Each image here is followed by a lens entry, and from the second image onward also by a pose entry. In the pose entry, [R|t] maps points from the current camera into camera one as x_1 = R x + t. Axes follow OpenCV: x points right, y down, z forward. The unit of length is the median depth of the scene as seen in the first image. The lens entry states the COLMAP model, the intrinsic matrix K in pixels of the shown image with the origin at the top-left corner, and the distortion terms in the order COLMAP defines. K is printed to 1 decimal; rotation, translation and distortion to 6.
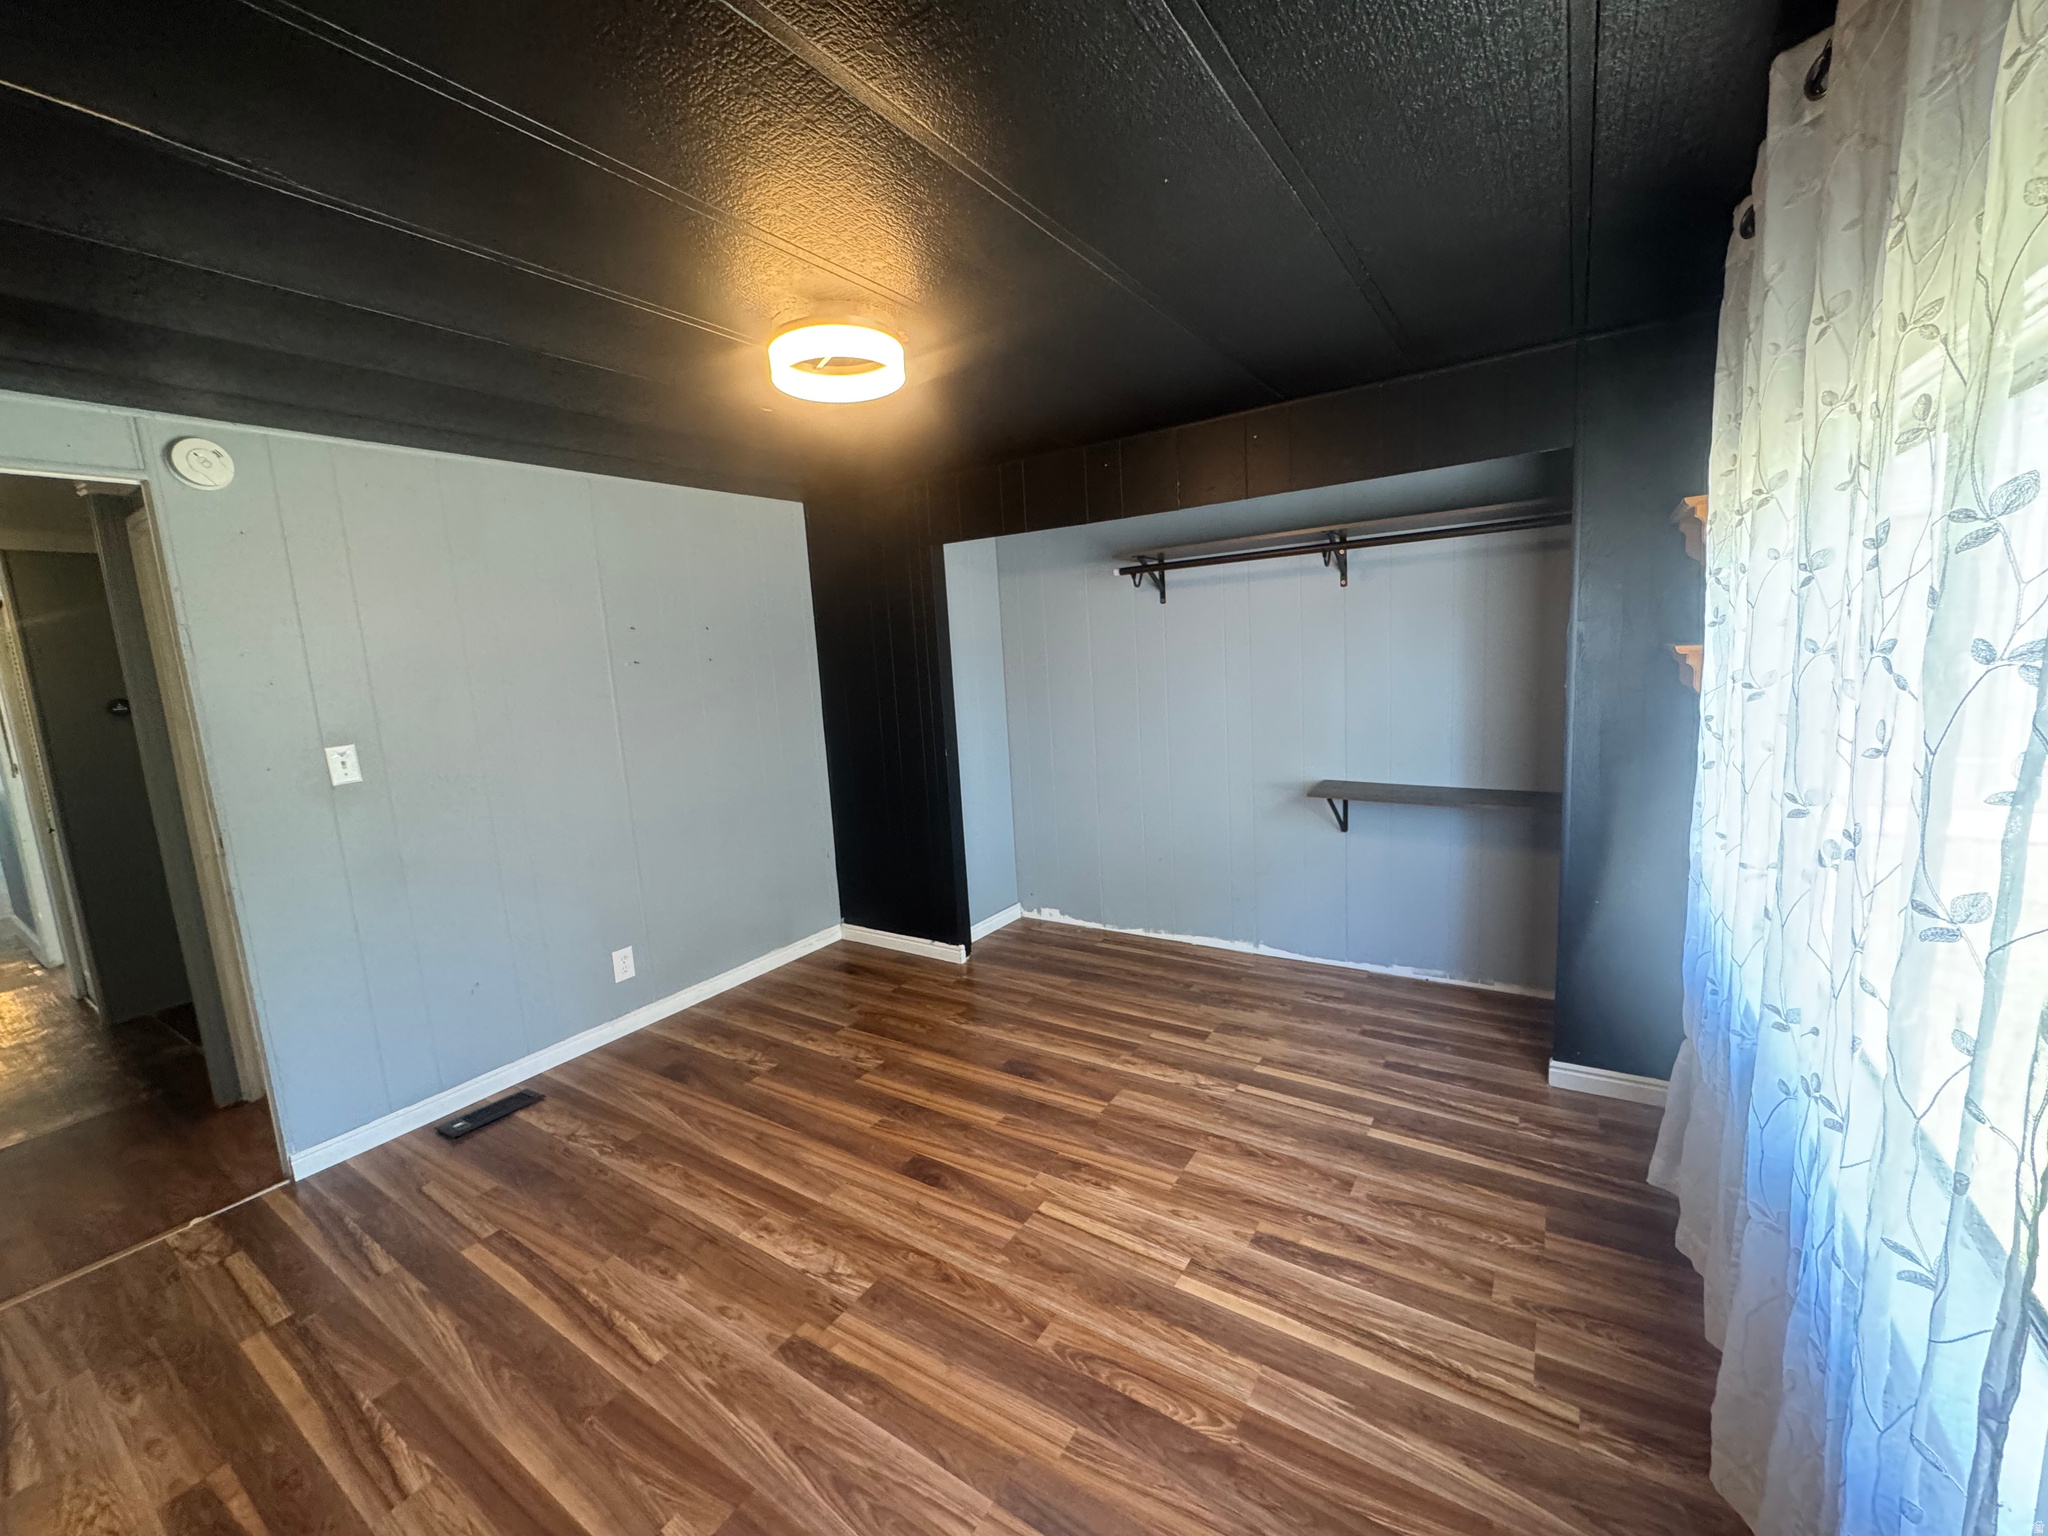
lens RADIAL K [[824.9, 0, 1018.4], [0, 824.9, 765.9], [0, 0, 1]] dist [0.001781, -0.000412]
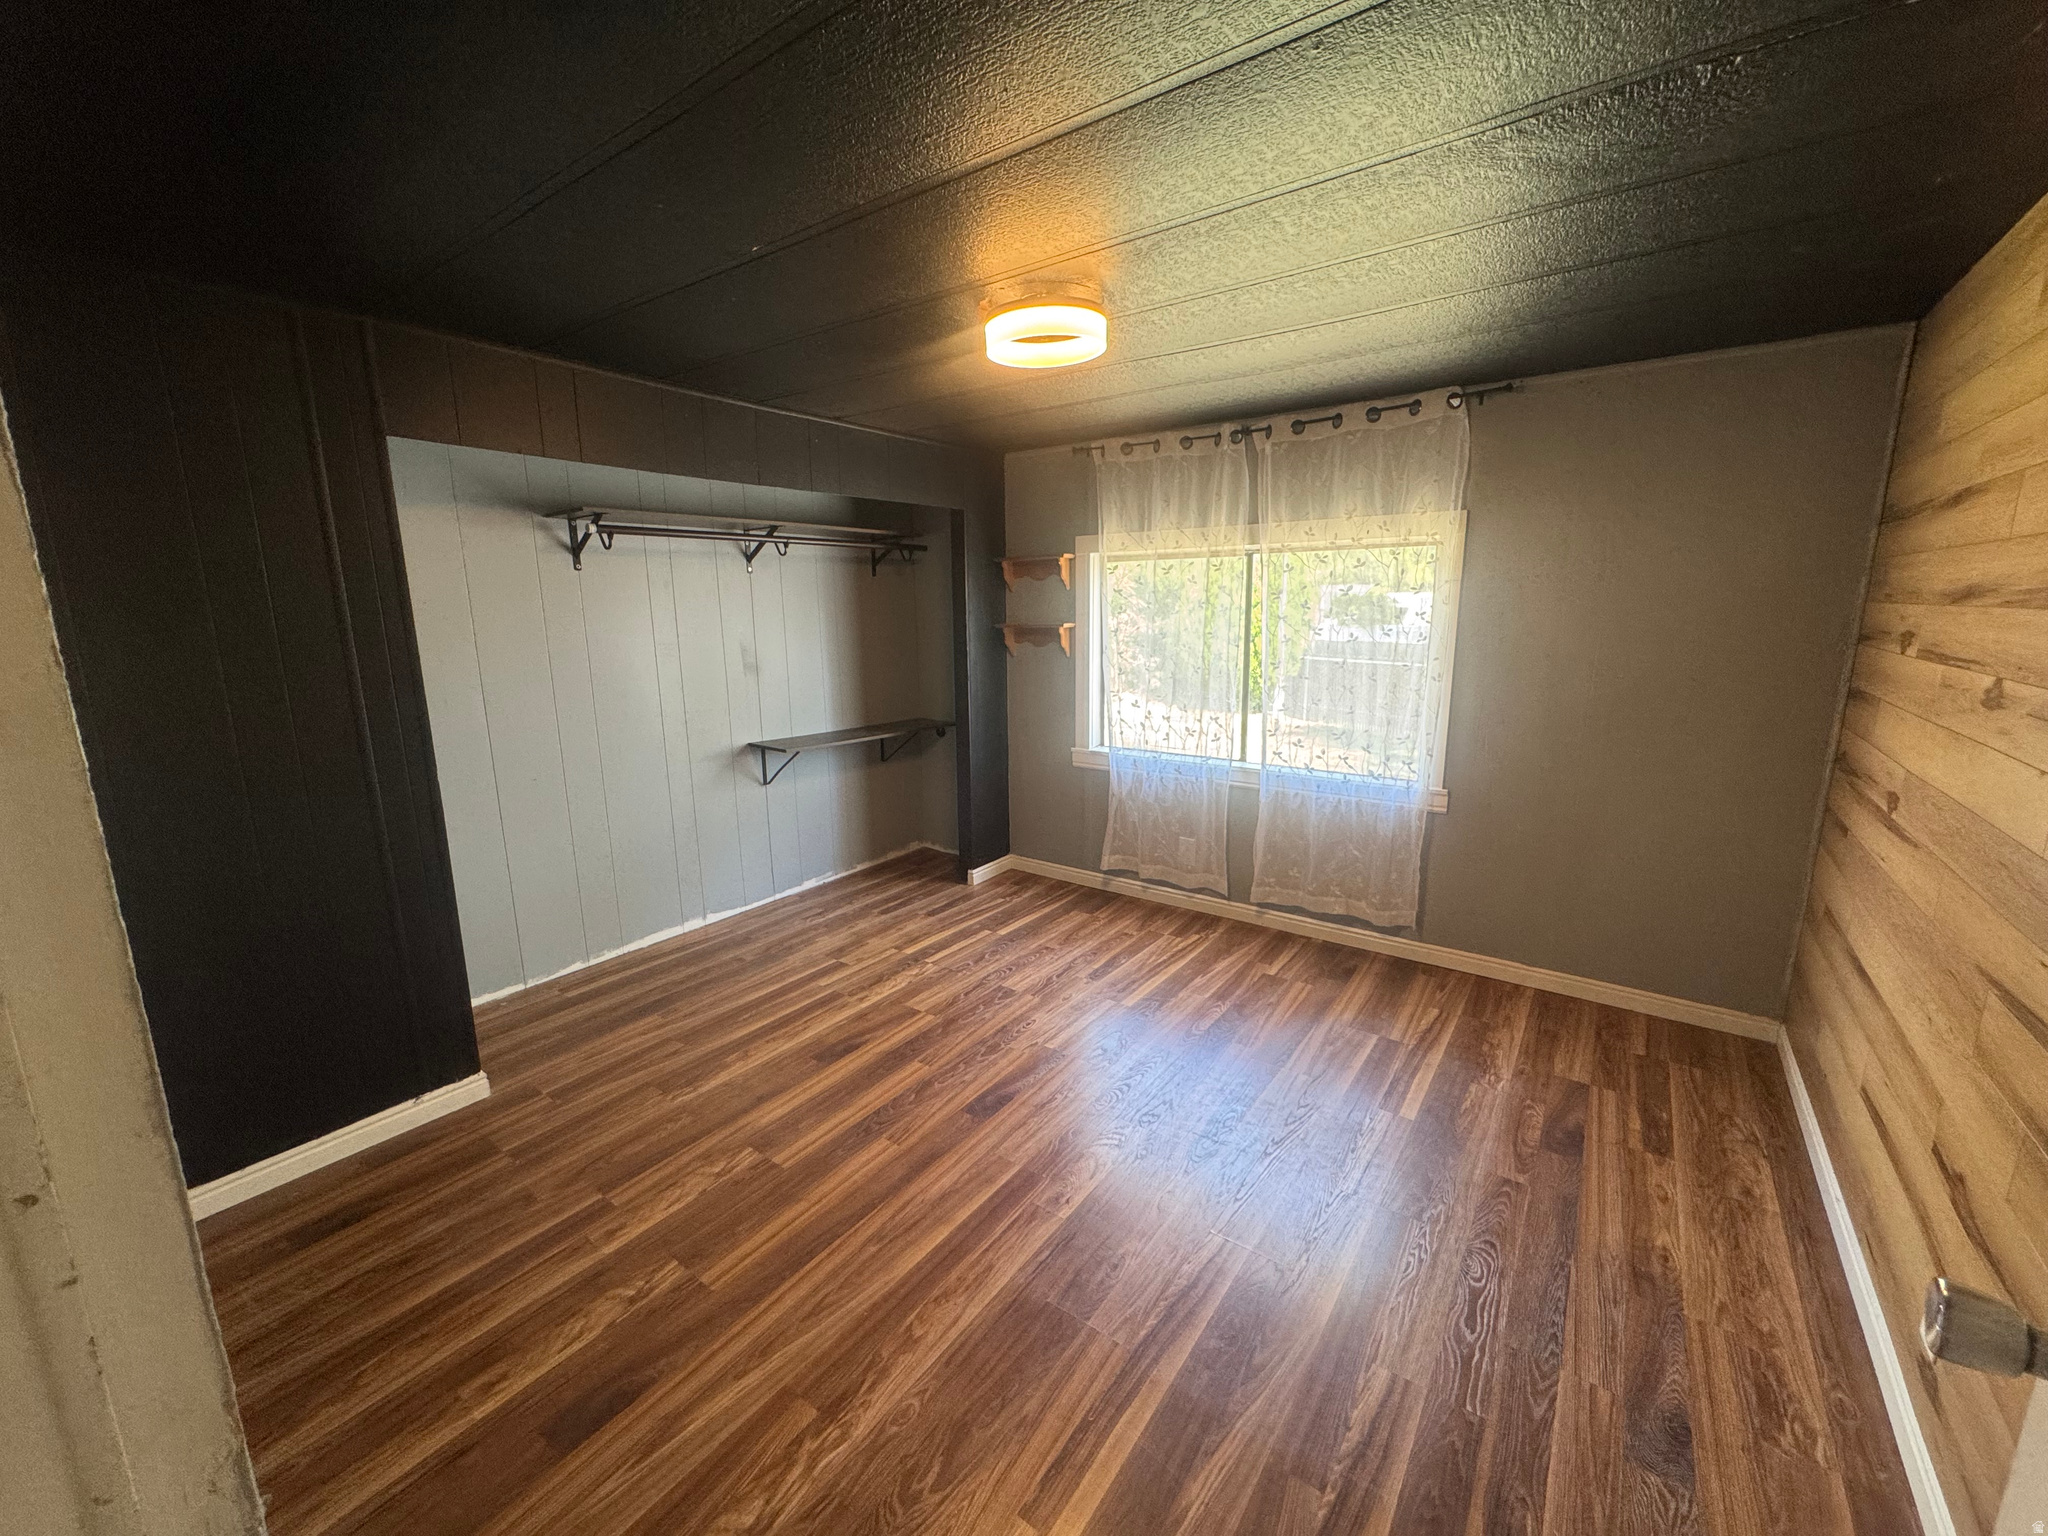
lens RADIAL K [[824.9, 0, 1026.8], [0, 824.9, 766.1], [0, 0, 1]] dist [0.001781, -0.000412]
pose [[0.040325, -0.134140, 0.990142, -0.901077], [0.150126, 0.980512, 0.126721, -0.047301], [-0.987844, 0.143536, 0.059677, 0.682114]]
